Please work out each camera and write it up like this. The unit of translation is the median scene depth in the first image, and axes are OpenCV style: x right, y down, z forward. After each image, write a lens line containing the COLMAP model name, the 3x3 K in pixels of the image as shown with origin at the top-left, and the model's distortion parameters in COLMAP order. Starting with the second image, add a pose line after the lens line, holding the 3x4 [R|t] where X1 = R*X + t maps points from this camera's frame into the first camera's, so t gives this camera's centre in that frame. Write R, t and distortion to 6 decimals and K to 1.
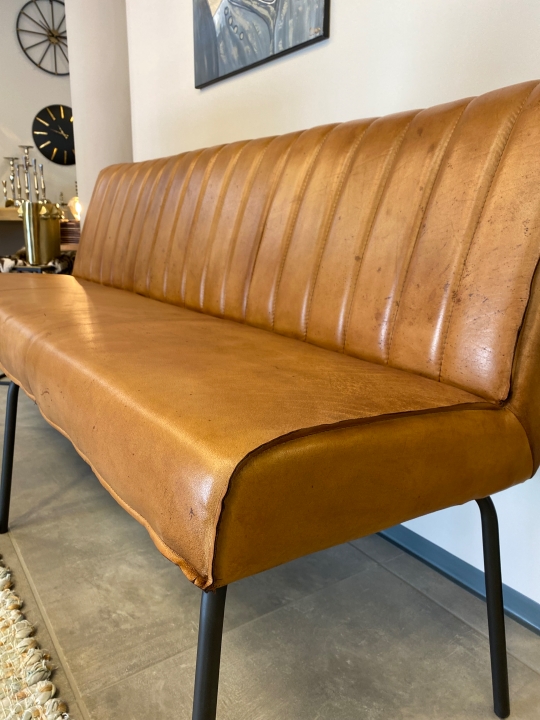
lens RADIAL K [[558.2, 0, 267.9], [0, 558.2, 356.4], [0, 0, 1]] dist [0.004129, -0.009241]
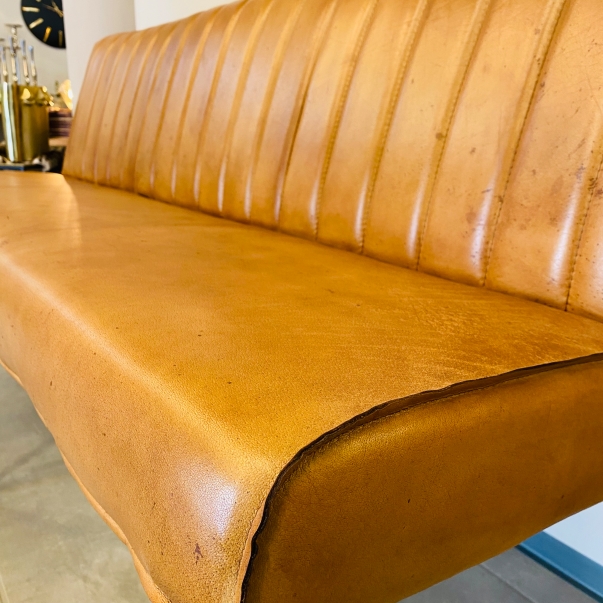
lens RADIAL K [[628.5, 0, 301.5], [0, 628.5, 301.5], [0, 0, 1]] dist [-0.008705, -0.011801]
pose [[0.999978, 0.002037, 0.006357, -0.015830], [-0.002298, 0.999146, 0.041245, 0.001064], [-0.006268, -0.041258, 0.999129, 0.163264]]
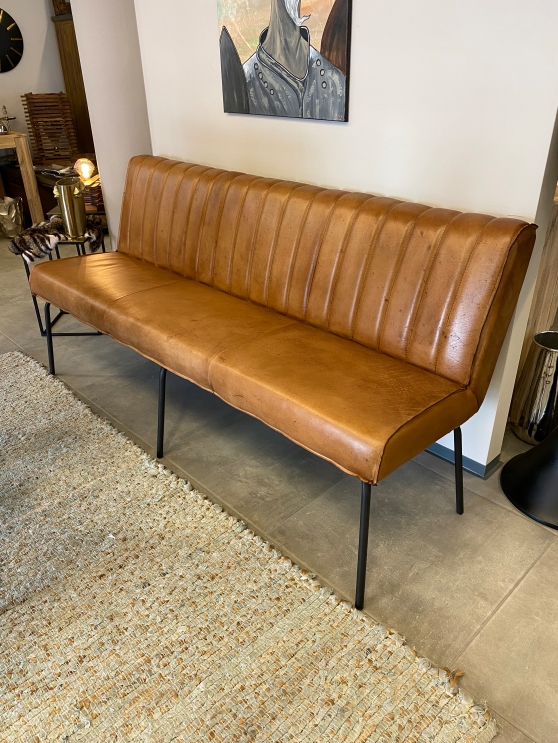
lens RADIAL K [[558.5, 0, 279.0], [0, 558.5, 371.5], [0, 0, 1]] dist [0.050884, -0.026052]
pose [[0.985243, -0.108086, 0.132715, -0.378717], [0.069000, 0.960404, 0.269931, -0.394485], [-0.156636, -0.256790, 0.953690, -0.626993]]
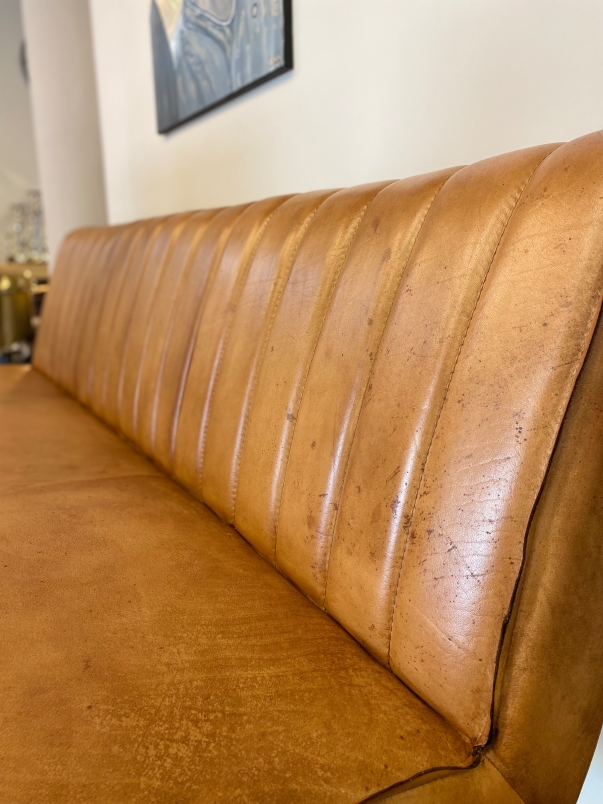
lens RADIAL K [[623.3, 0, 299.1], [0, 623.3, 398.0], [0, 0, 1]] dist [0.004129, -0.009241]
pose [[0.998079, -0.009206, -0.061258, 0.180349], [0.008257, 0.999842, -0.015729, -0.156572], [0.061393, 0.015193, 0.997998, 0.241504]]
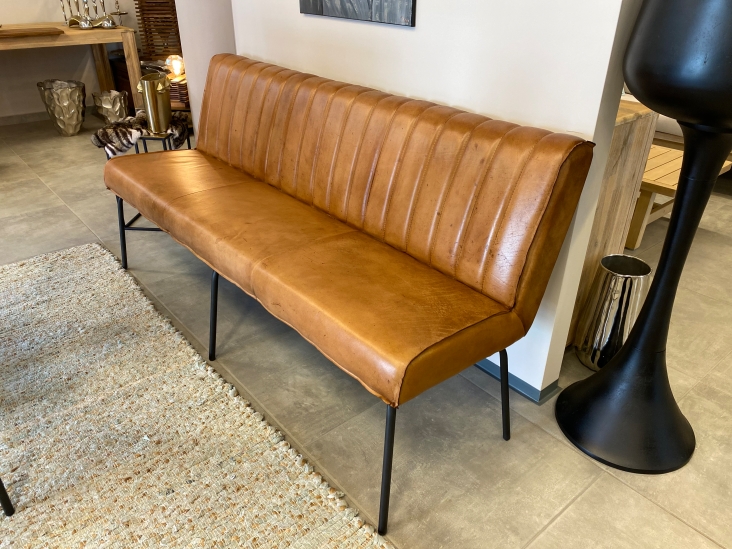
lens RADIAL K [[550.2, 0, 367.5], [0, 550.2, 276.6], [0, 0, 1]] dist [0.050884, -0.026052]
pose [[0.994910, -0.051206, 0.086785, -0.185705], [0.025778, 0.961938, 0.272047, -0.387509], [-0.097412, -0.268426, 0.958362, -0.577175]]
